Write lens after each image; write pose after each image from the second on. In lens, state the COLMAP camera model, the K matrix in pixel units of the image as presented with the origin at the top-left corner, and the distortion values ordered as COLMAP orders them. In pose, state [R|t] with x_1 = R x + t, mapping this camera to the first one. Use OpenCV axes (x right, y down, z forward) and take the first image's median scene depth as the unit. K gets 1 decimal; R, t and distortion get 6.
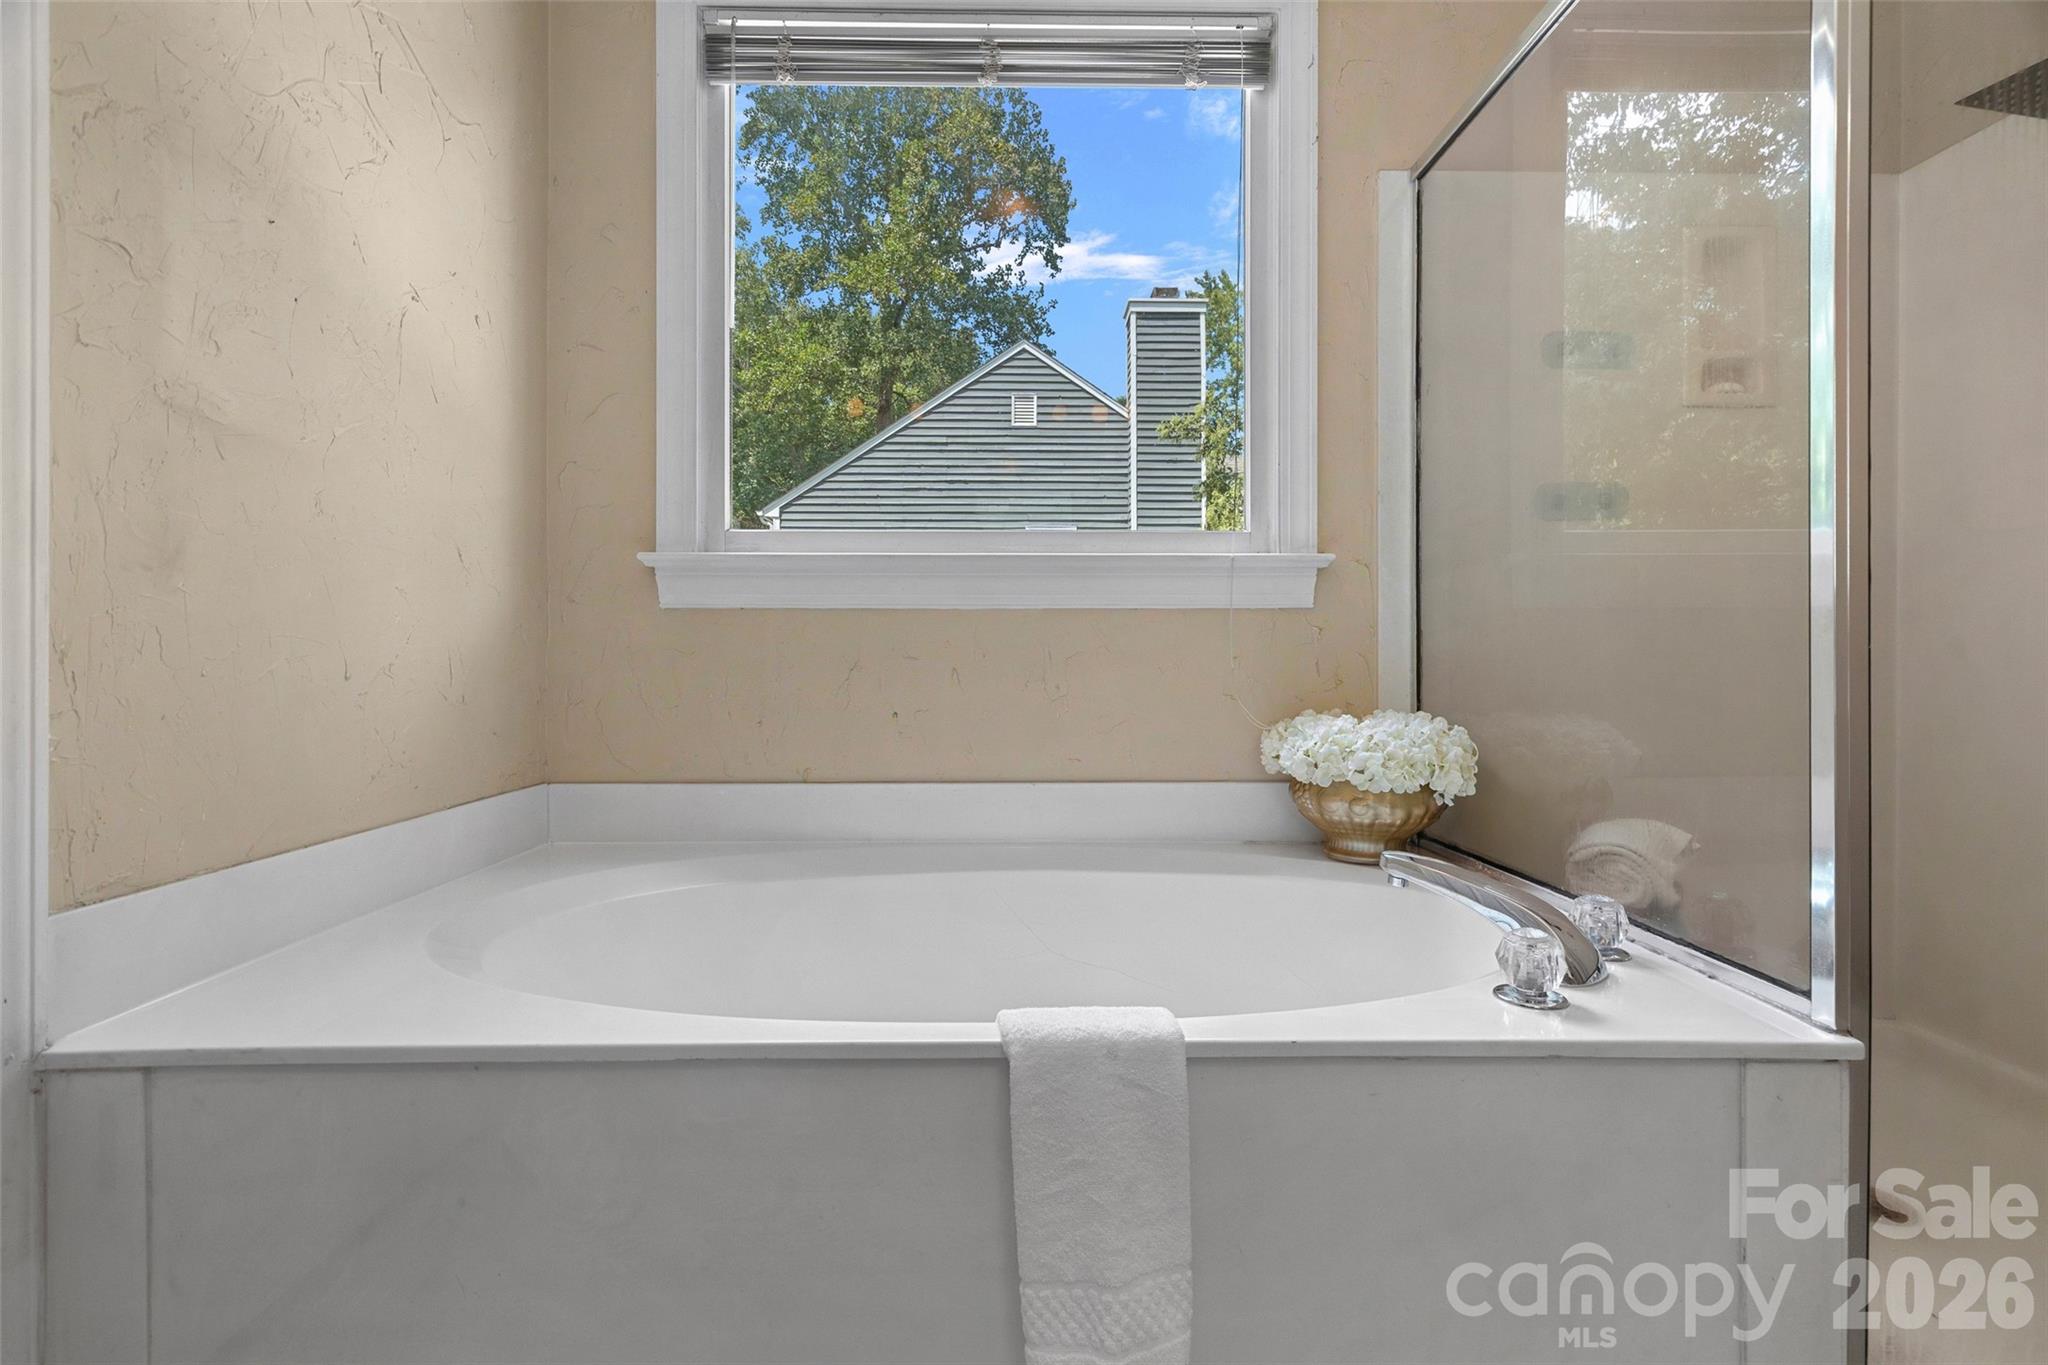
lens RADIAL K [[944.5, 0, 1029.8], [0, 944.5, 672.0], [0, 0, 1]] dist [-0.000033, -0.001100]
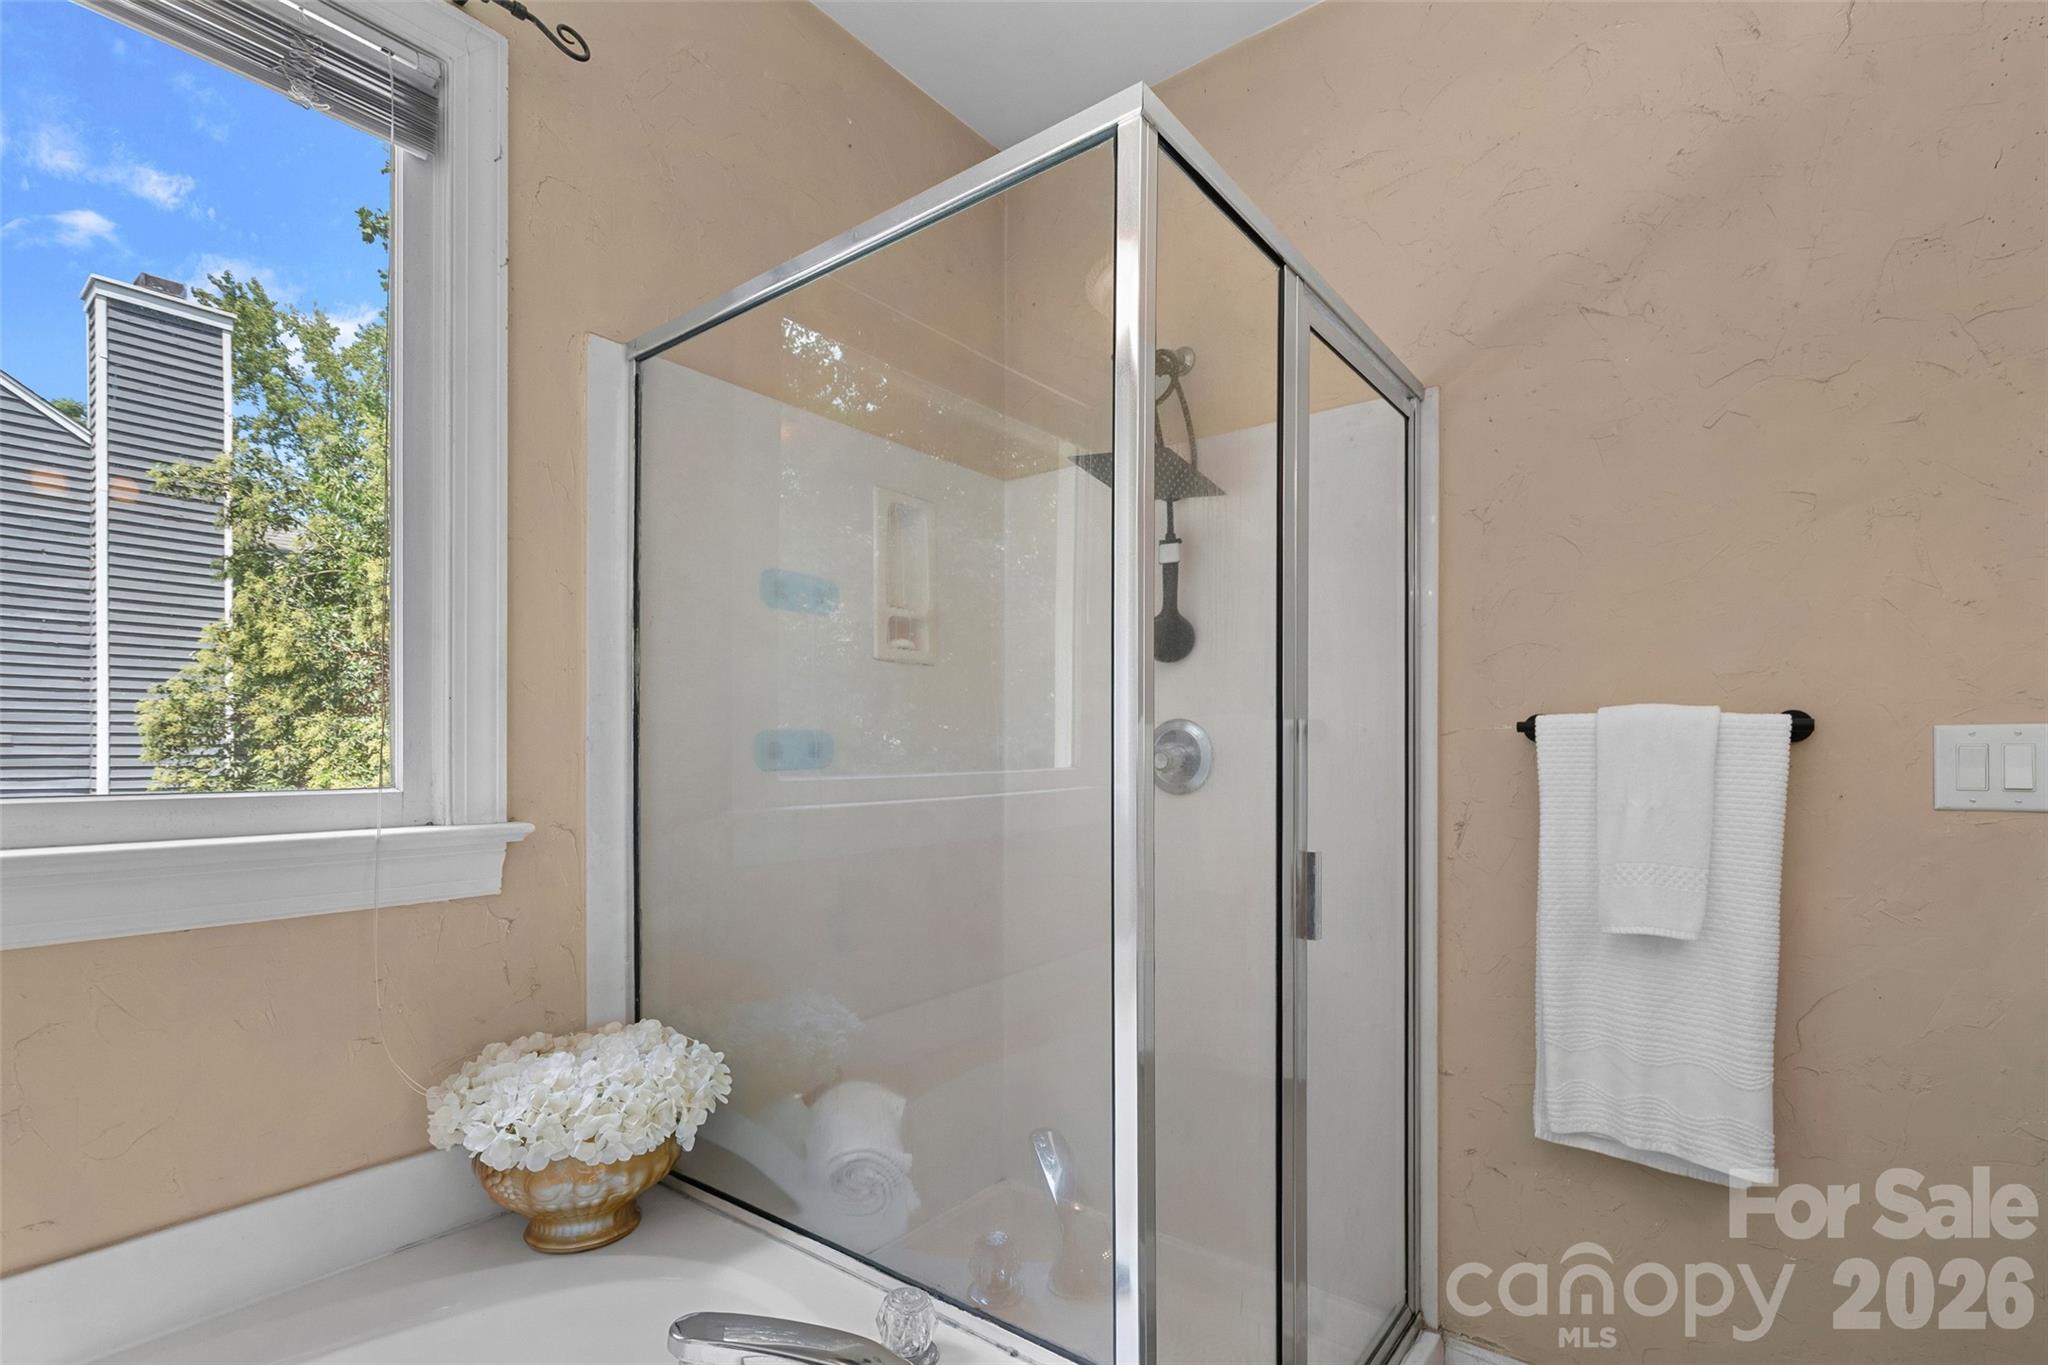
lens RADIAL K [[944.5, 0, 1004.6], [0, 944.5, 750.2], [0, 0, 1]] dist [-0.000033, -0.001100]
pose [[0.635045, 0.001740, 0.772473, -0.018018], [0.007169, 0.999941, -0.008146, -0.171544], [-0.772442, 0.010711, 0.634995, 0.231434]]
